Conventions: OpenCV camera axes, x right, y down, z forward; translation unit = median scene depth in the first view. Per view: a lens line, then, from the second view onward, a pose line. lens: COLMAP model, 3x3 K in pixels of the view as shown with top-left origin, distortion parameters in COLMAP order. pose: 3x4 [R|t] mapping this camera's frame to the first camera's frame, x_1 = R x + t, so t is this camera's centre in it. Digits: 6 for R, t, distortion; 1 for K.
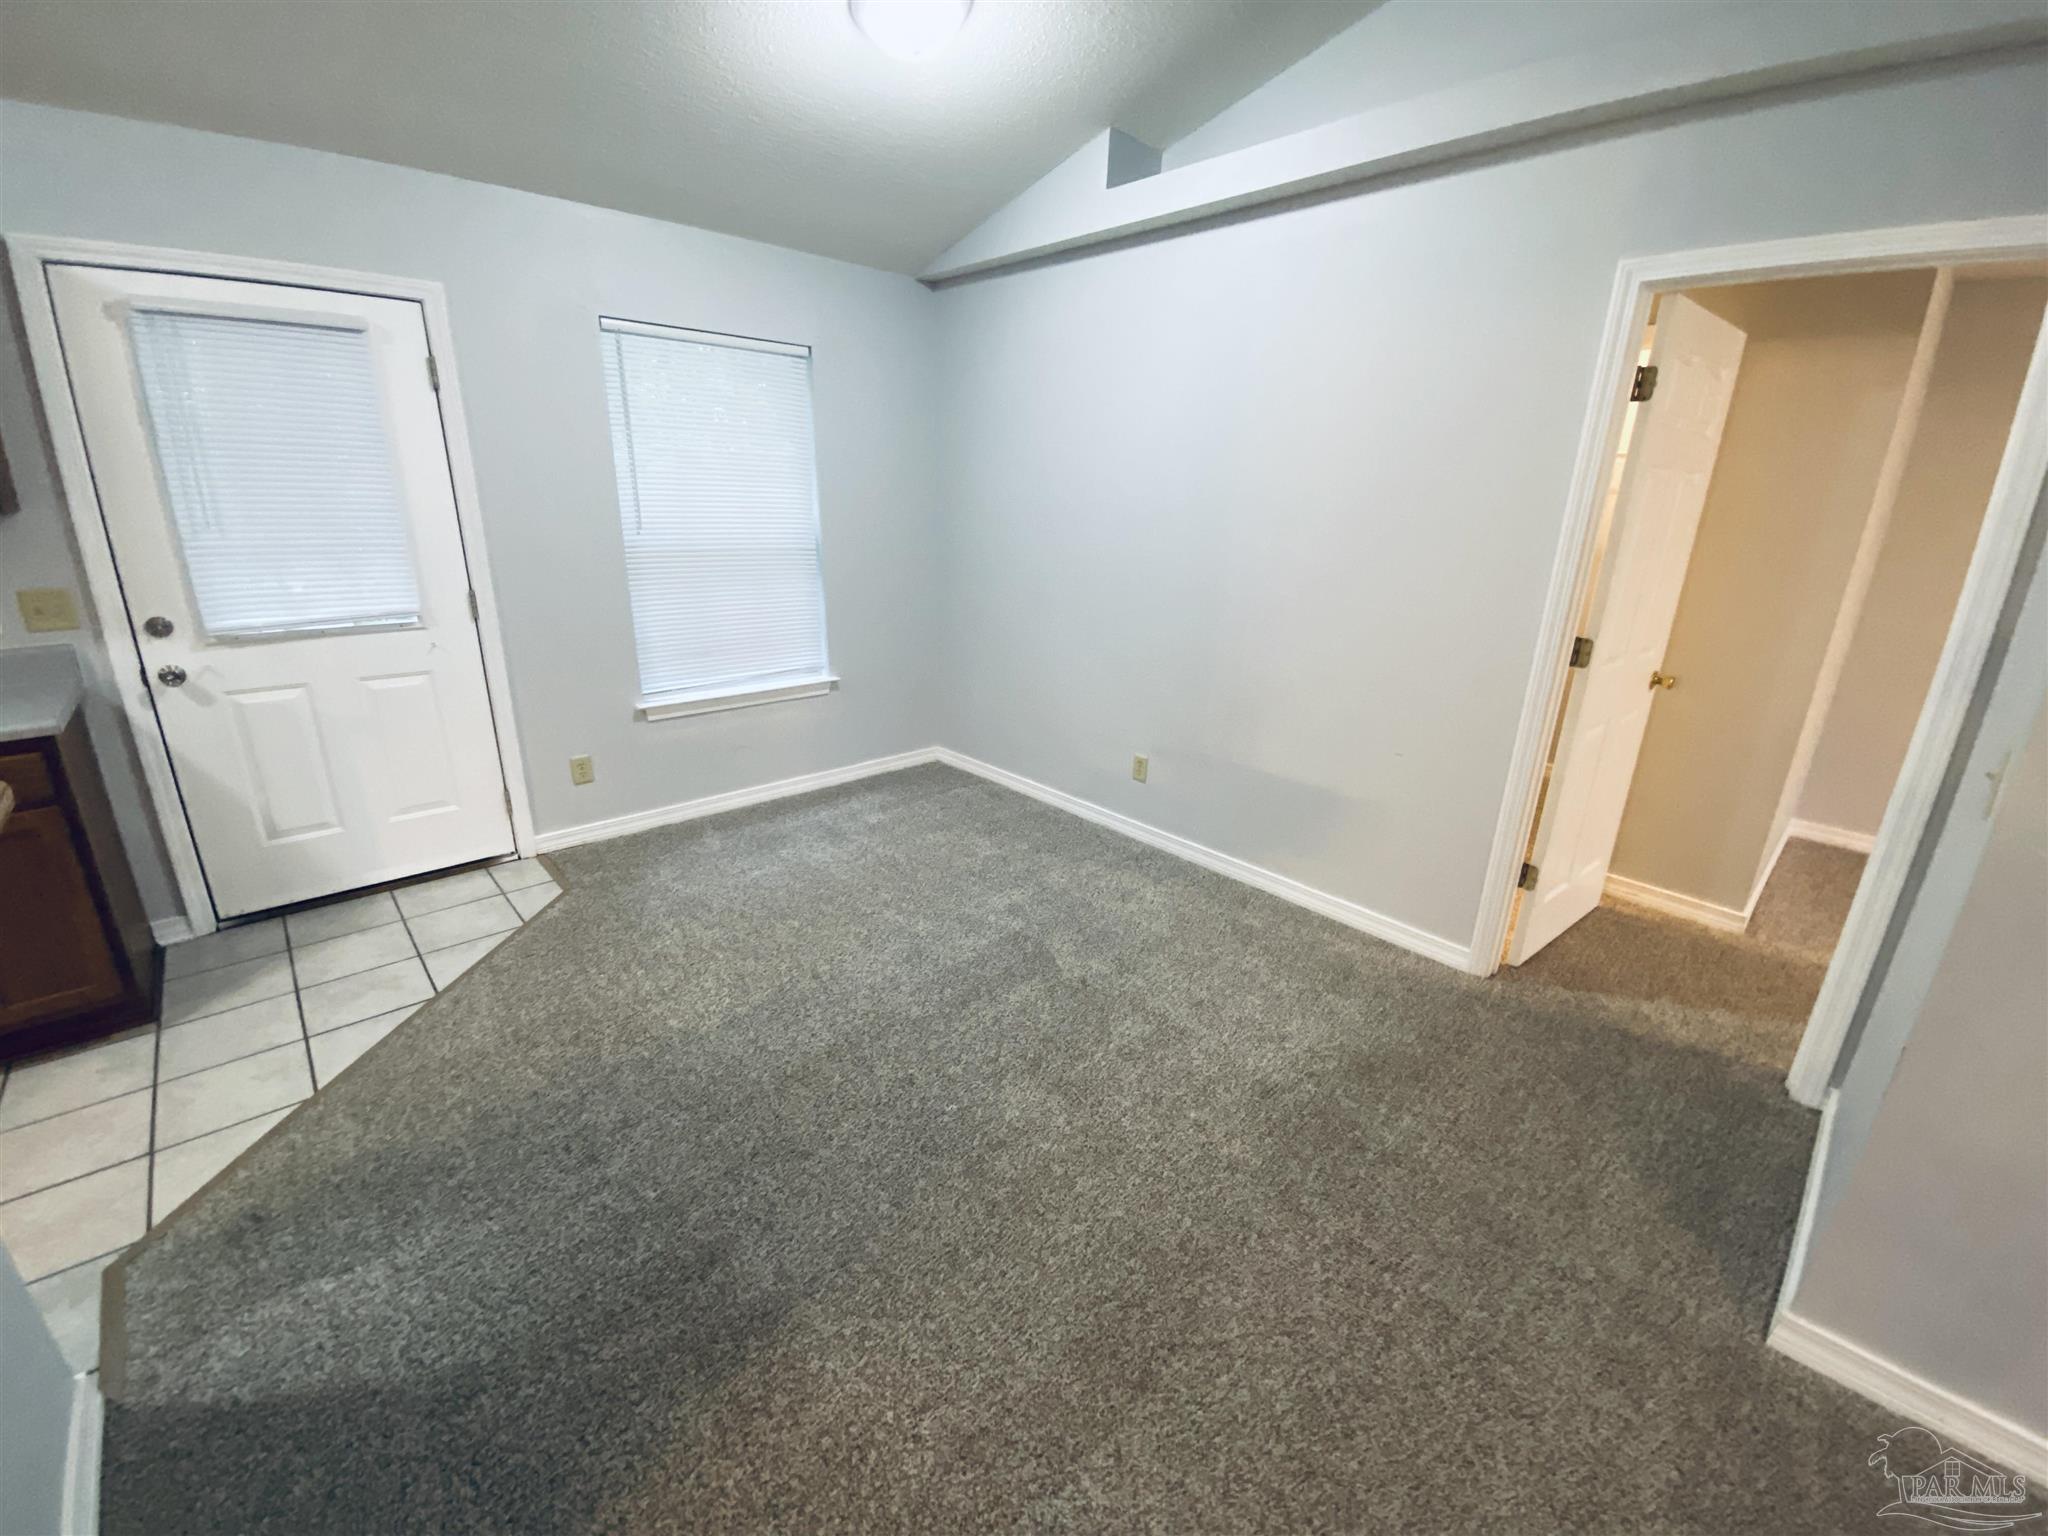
lens RADIAL K [[849.7, 0, 1024.0], [0, 849.7, 768.0], [0, 0, 1]] dist [-0.001116, -0.000277]
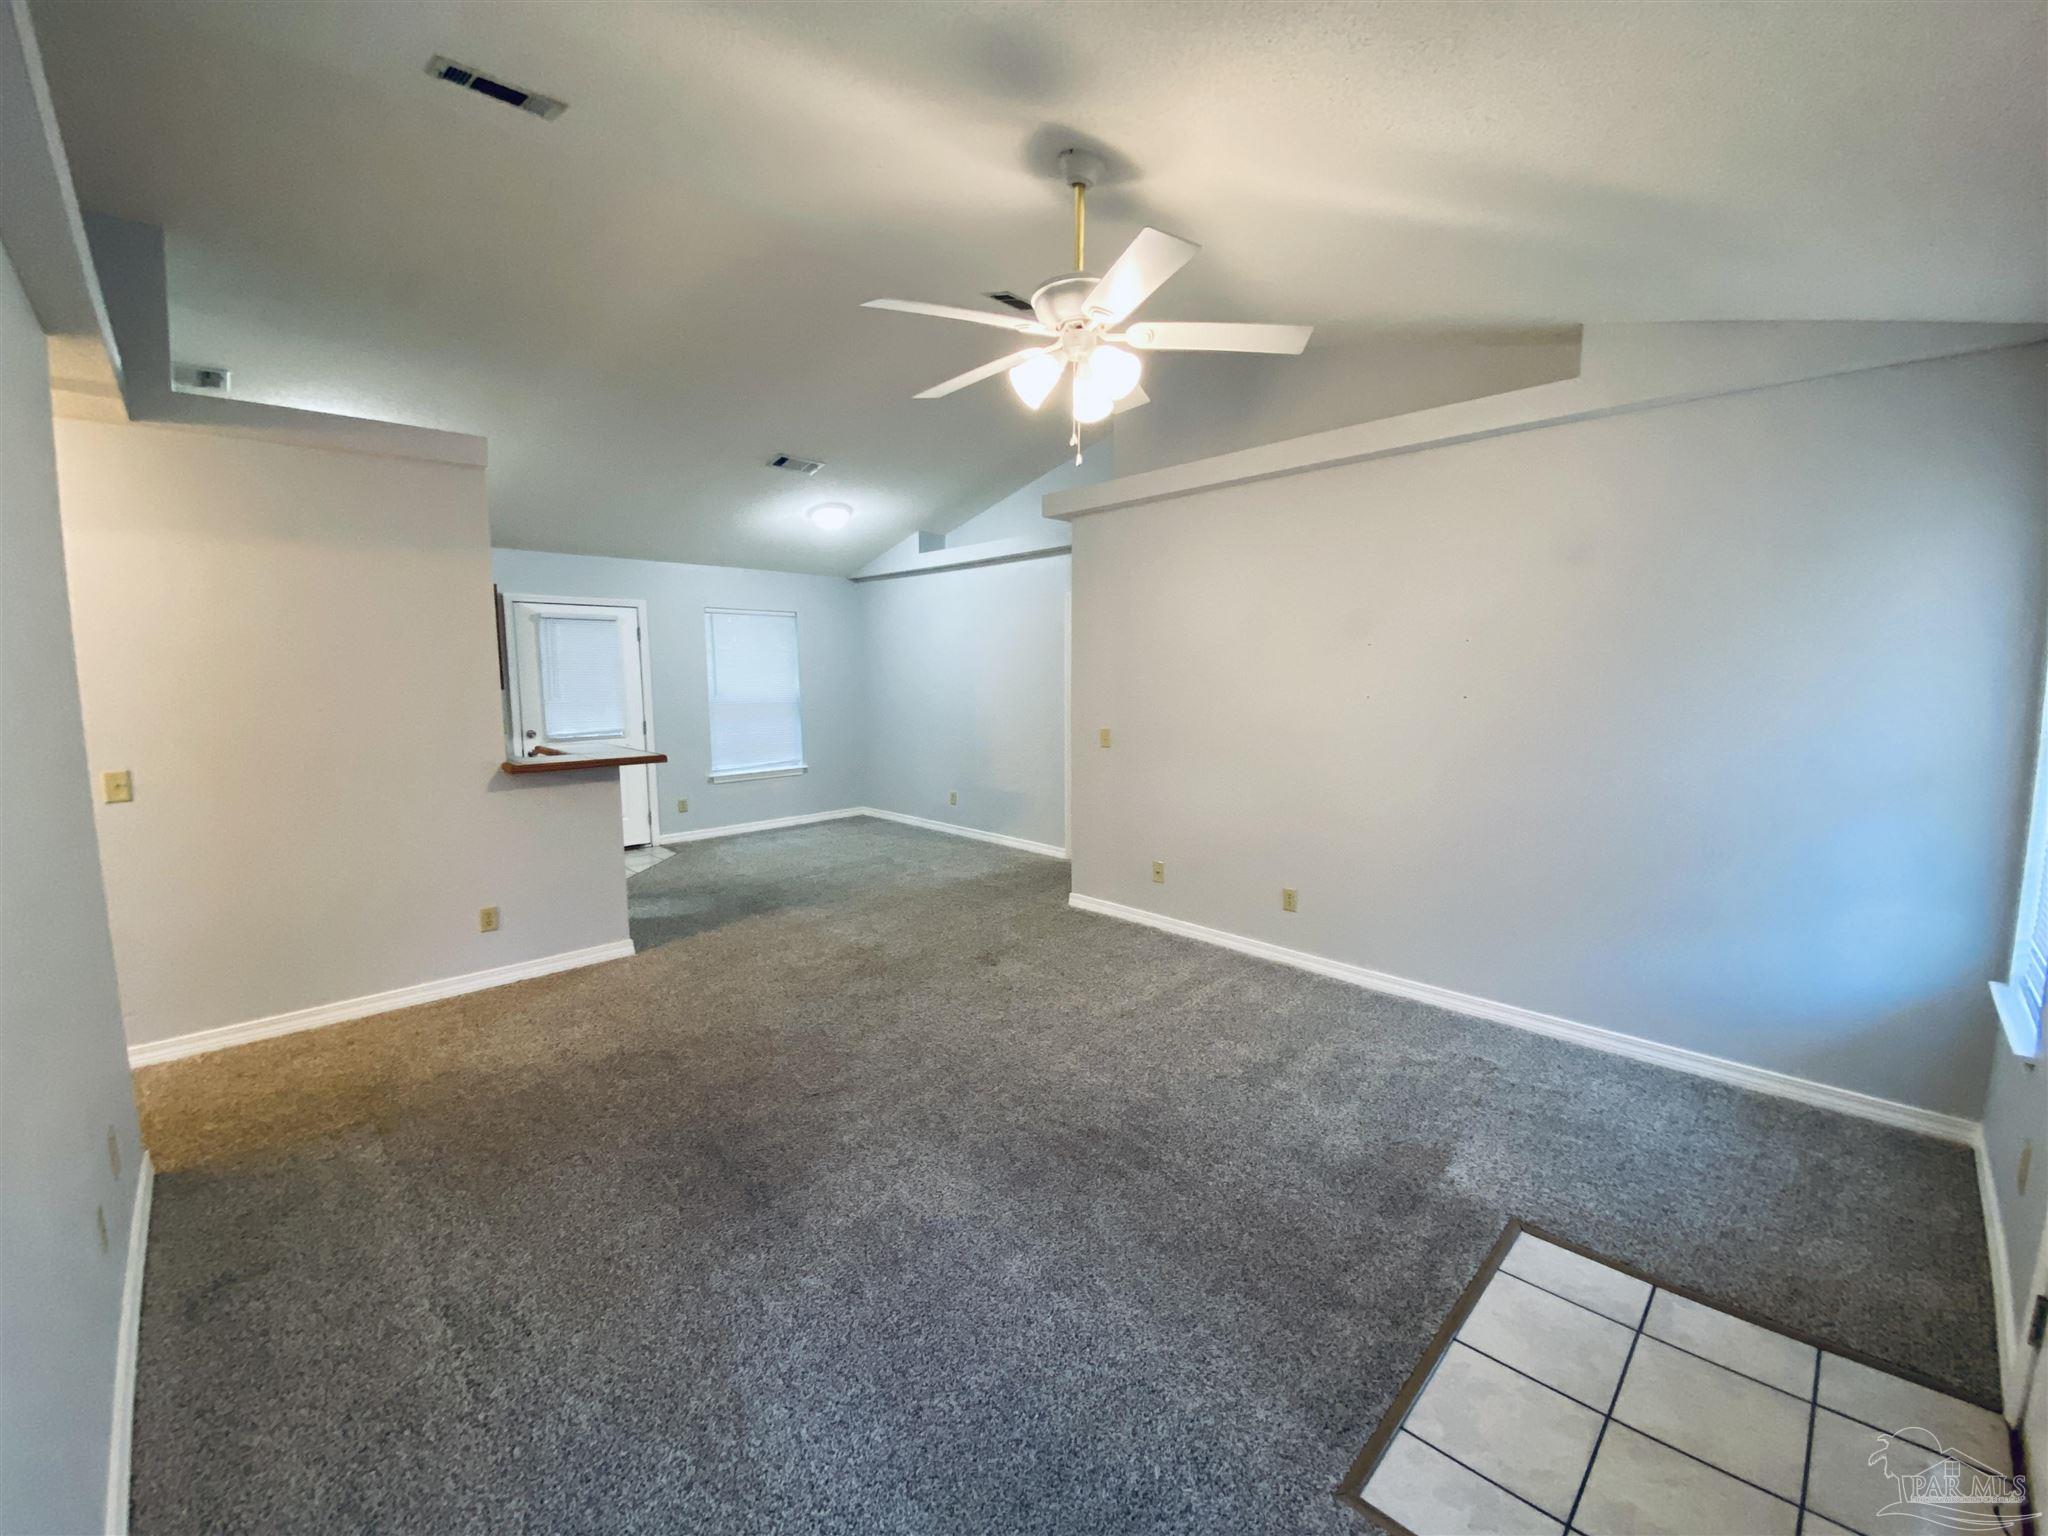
lens RADIAL K [[845.4, 0, 1045.6], [0, 845.4, 767.2], [0, 0, 1]] dist [-0.000093, -0.000048]
pose [[0.998600, -0.033230, 0.041149, 0.319970], [0.040873, 0.978610, -0.201625, 0.397845], [-0.033568, 0.203024, 0.978598, -1.189702]]
